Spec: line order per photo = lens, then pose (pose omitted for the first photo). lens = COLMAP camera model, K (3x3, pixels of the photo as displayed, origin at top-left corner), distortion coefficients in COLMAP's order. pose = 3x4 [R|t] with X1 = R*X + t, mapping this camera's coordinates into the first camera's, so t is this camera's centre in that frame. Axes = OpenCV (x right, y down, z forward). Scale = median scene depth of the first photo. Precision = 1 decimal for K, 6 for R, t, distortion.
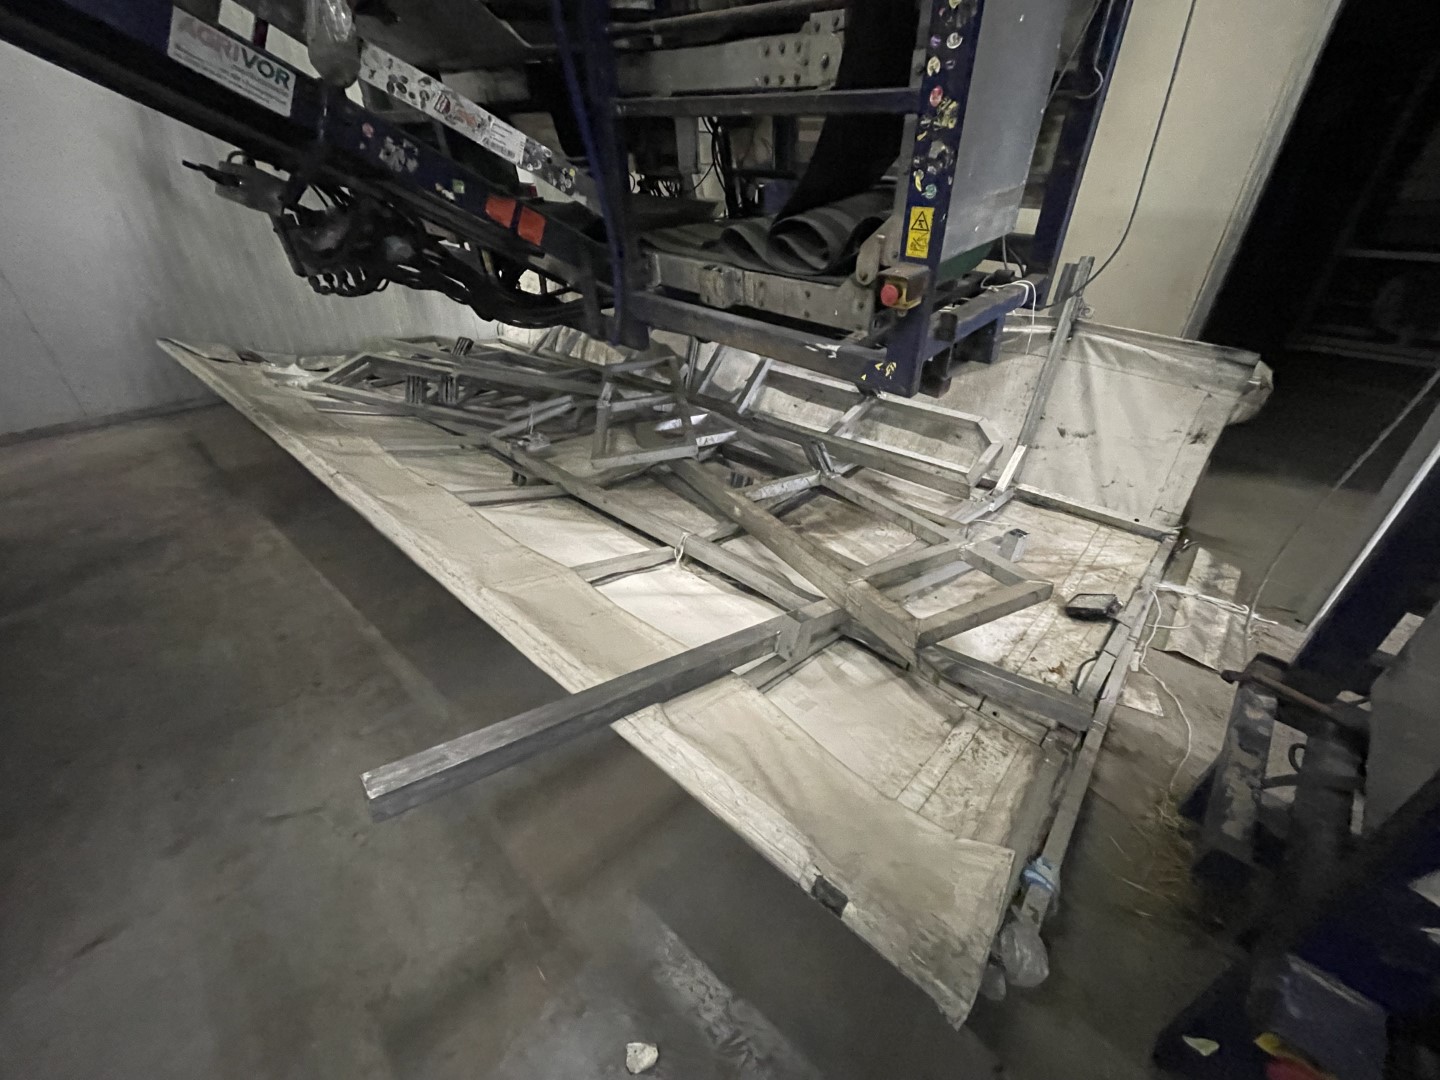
lens RADIAL K [[582.9, 0, 721.2], [0, 582.9, 537.2], [0, 0, 1]] dist [-0.006001, 0.000379]
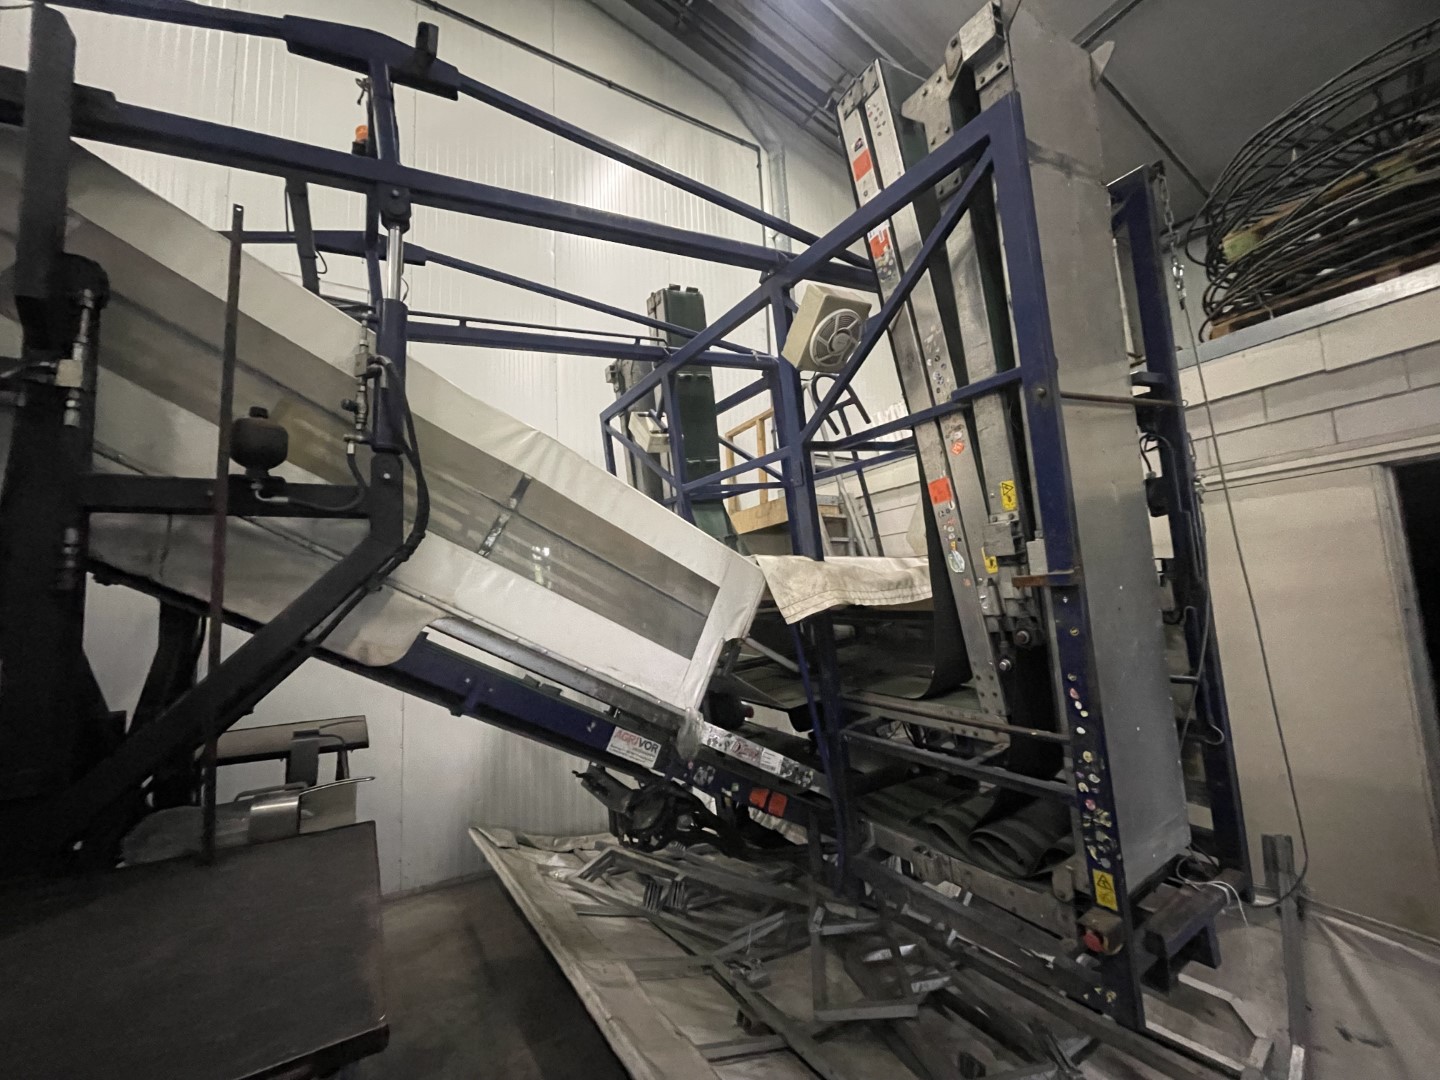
lens RADIAL K [[582.9, 0, 713.4], [0, 582.9, 536.3], [0, 0, 1]] dist [-0.006001, 0.000379]
pose [[0.963606, -0.081439, -0.254621, -0.066102], [-0.095002, 0.785972, -0.610919, -0.163522], [0.249878, 0.612875, 0.749630, -0.412582]]
